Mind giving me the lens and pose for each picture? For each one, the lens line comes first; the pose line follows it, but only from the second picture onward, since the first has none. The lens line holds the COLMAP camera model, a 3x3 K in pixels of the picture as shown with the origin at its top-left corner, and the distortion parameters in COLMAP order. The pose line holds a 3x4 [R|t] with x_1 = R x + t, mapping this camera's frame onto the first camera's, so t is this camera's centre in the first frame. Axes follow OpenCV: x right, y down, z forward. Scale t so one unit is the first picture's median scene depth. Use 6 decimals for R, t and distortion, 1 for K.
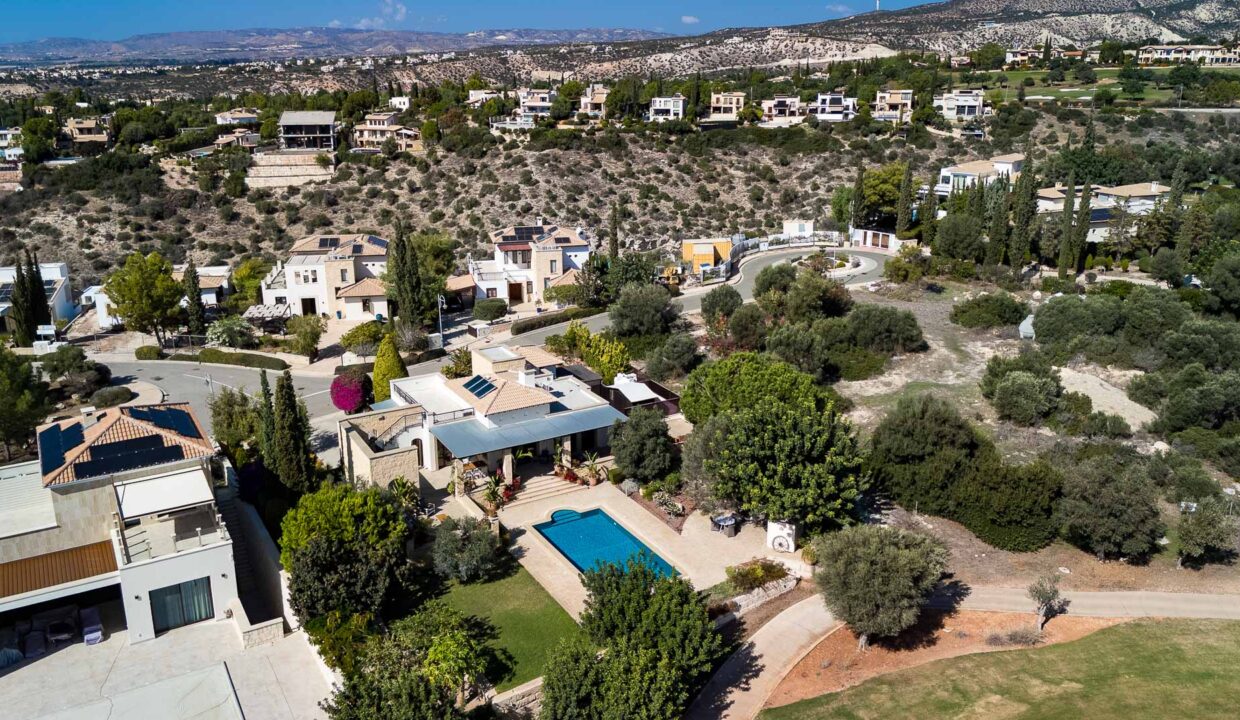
lens RADIAL K [[1009.0, 0, 623.0], [0, 1009.0, 244.0], [0, 0, 1]] dist [0.078657, -0.000274]
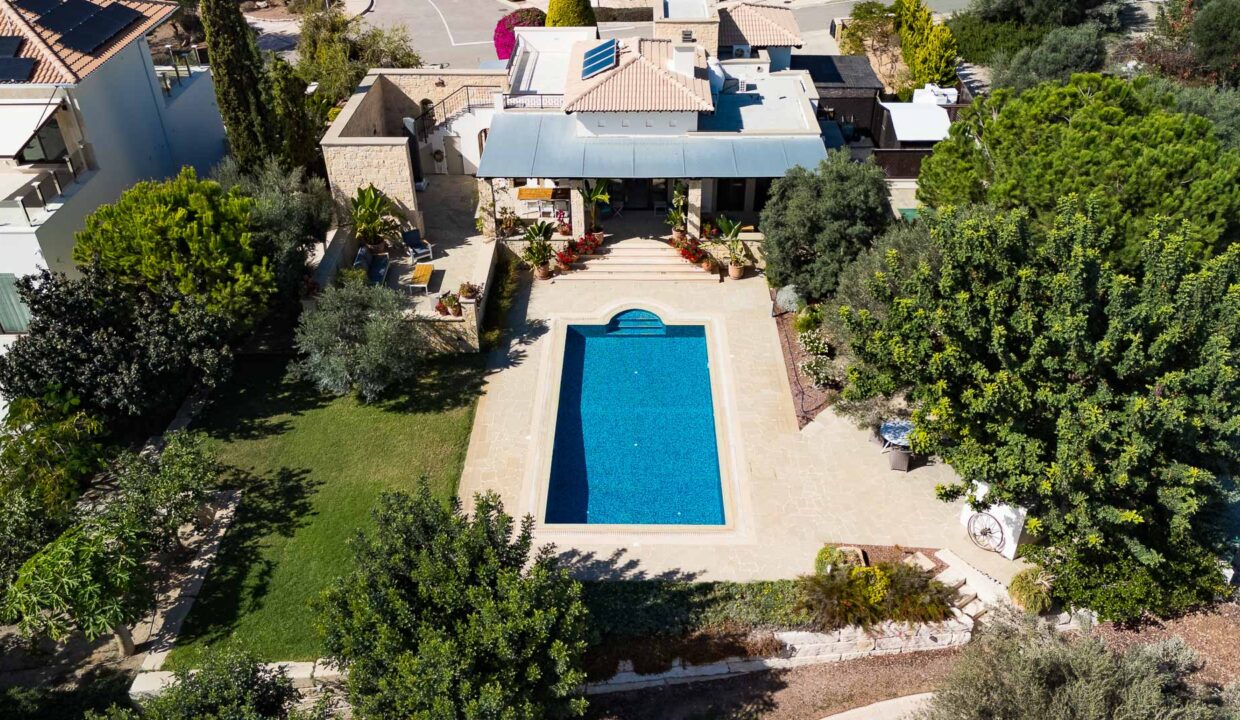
lens RADIAL K [[1003.7, 0, 651.6], [0, 1003.7, 336.4], [0, 0, 1]] dist [0.056050, 0.002290]
pose [[0.866052, 0.277969, -0.415556, 0.164631], [-0.095792, 0.908048, 0.407765, 0.052292], [0.490691, -0.313339, 0.813044, 0.534364]]
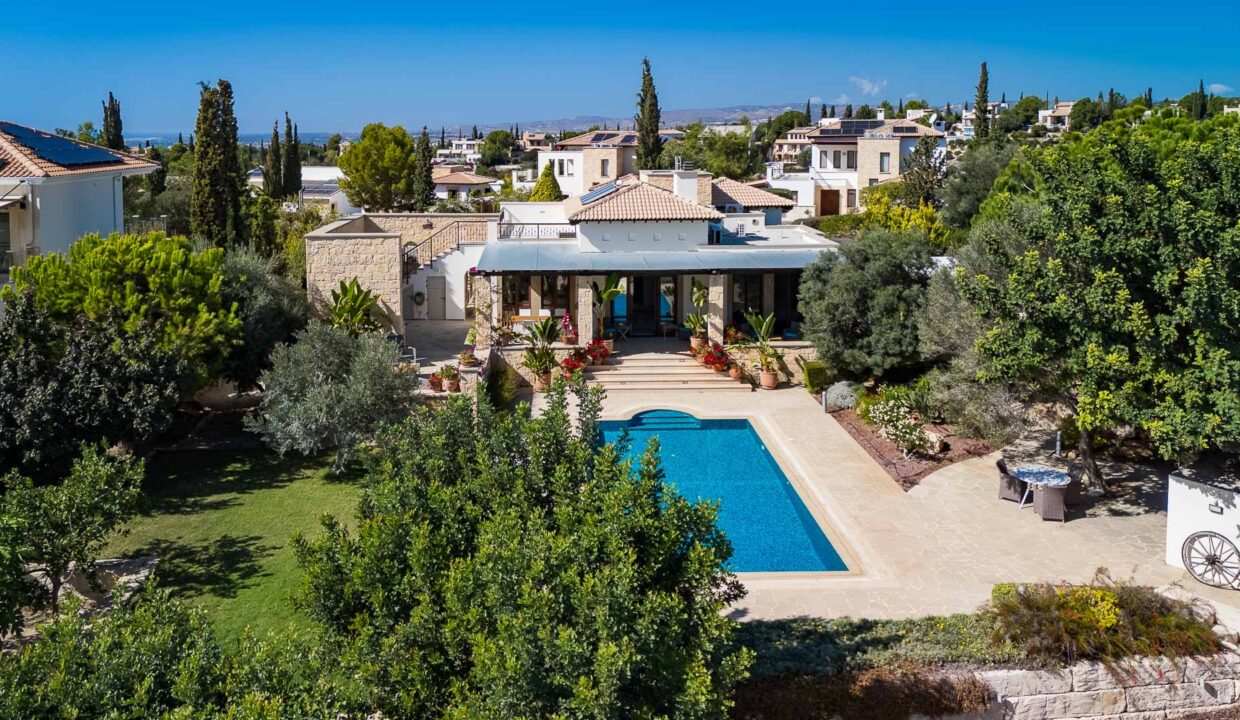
lens RADIAL K [[998.3, 0, 621.0], [0, 998.3, 191.1], [0, 0, 1]] dist [0.058473, -0.011613]
pose [[0.894625, 0.029037, -0.445873, 0.113657], [-0.085671, 0.990519, -0.107388, 0.204390], [0.438528, 0.134270, 0.888631, 0.551366]]
